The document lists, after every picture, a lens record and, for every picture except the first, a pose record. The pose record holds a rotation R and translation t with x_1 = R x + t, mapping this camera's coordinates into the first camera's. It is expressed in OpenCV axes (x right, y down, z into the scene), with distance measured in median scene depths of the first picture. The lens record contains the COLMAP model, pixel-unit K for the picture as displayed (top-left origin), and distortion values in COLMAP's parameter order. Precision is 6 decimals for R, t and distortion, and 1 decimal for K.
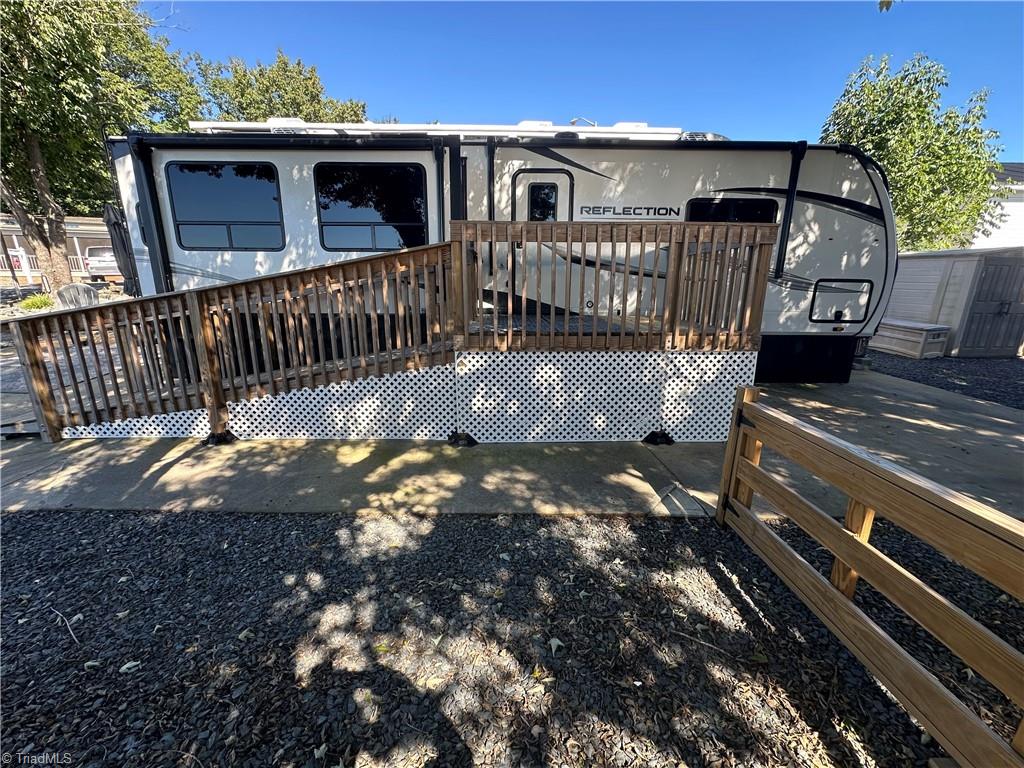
lens RADIAL K [[410.3, 0, 518.3], [0, 410.3, 383.3], [0, 0, 1]] dist [-0.003452, 0.000533]
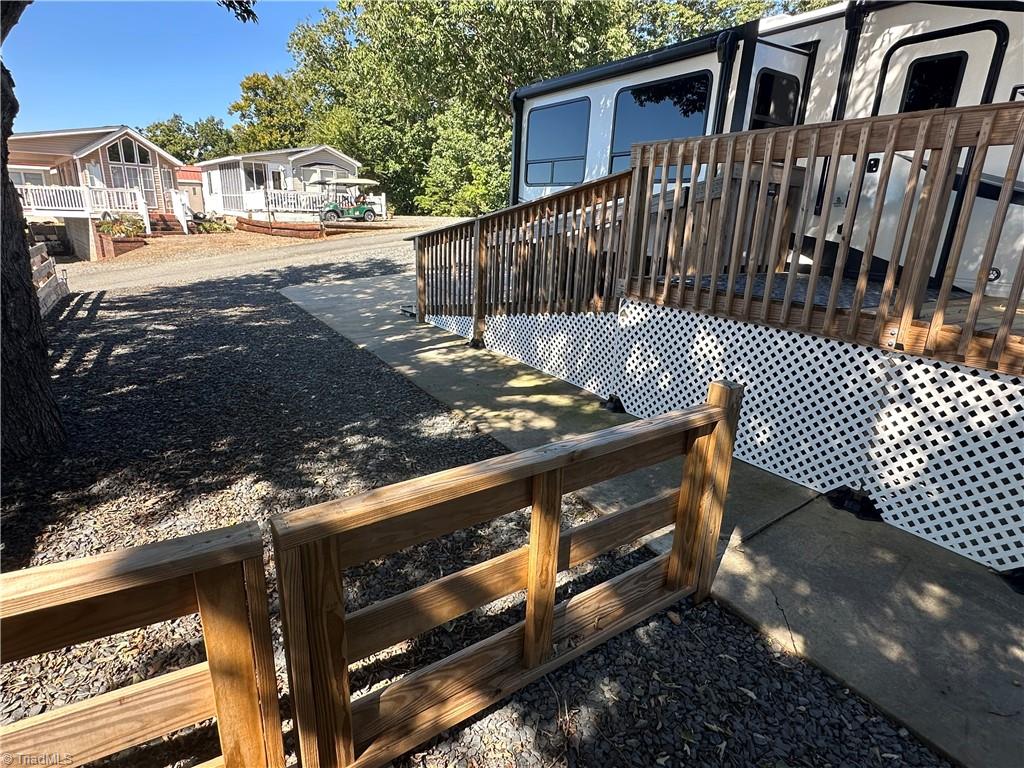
lens RADIAL K [[554.6, 0, 515.5], [0, 554.6, 386.6], [0, 0, 1]] dist [-0.001617, 0.000128]
pose [[0.534678, 0.265144, -0.802383, 0.593067], [-0.240510, 0.957981, 0.156294, -0.023547], [0.810108, 0.109414, 0.575981, 0.143064]]
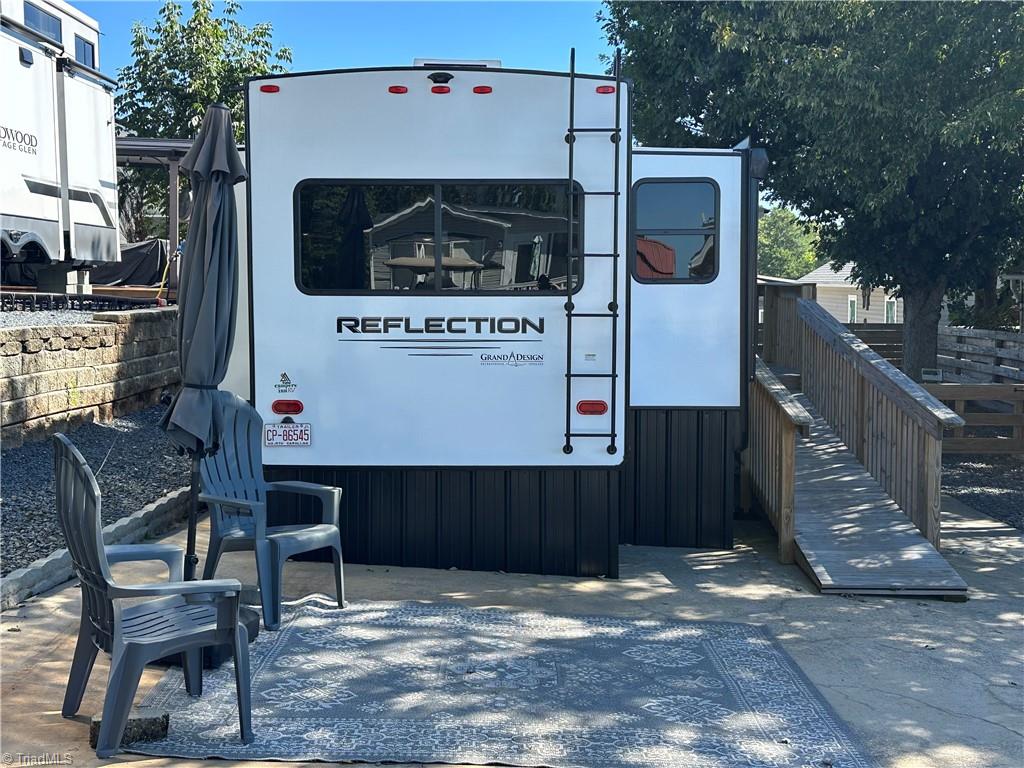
lens RADIAL K [[1224.0, 0, 512.0], [0, 1224.0, 384.0], [0, 0, 1]] dist [0.108299, -0.025972]
pose [[0.999701, -0.007571, -0.023269, 0.477073], [0.003492, 0.985335, -0.170594, -0.131213], [0.024219, 0.170462, 0.985067, -0.491184]]
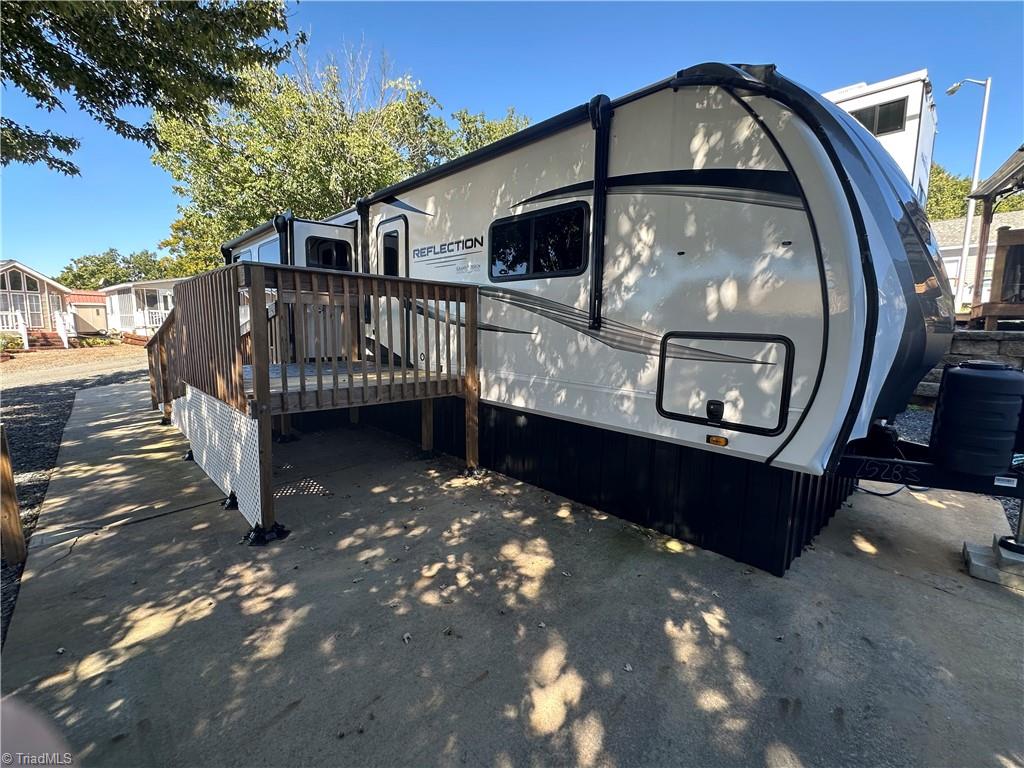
lens RADIAL K [[455.6, 0, 513.5], [0, 455.6, 384.8], [0, 0, 1]] dist [-0.003958, 0.000801]
pose [[0.674925, 0.100242, -0.731046, 1.303950], [-0.190256, 0.980872, -0.041152, -0.169705], [0.712937, 0.166861, 0.681086, 0.635483]]
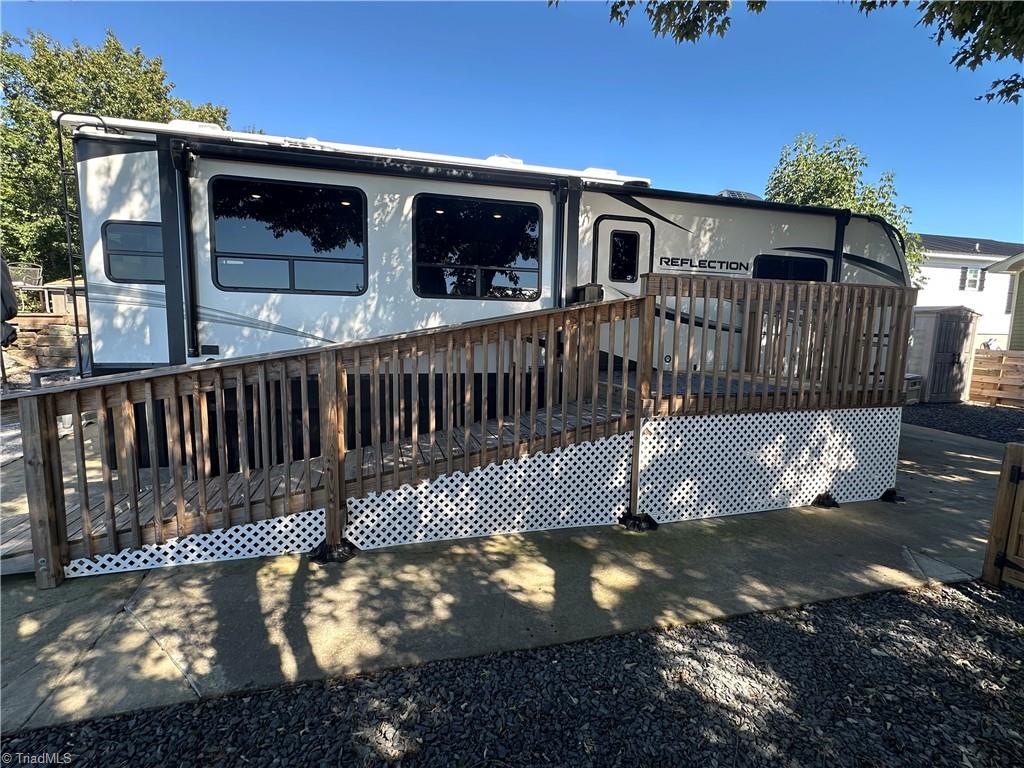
lens RADIAL K [[479.2, 0, 514.8], [0, 479.2, 384.5], [0, 0, 1]] dist [-0.000925, 0.000269]
pose [[0.967350, -0.018526, 0.252766, -0.554577], [0.048761, 0.992297, -0.113882, -0.038154], [-0.248710, 0.122488, 0.960802, 0.073955]]
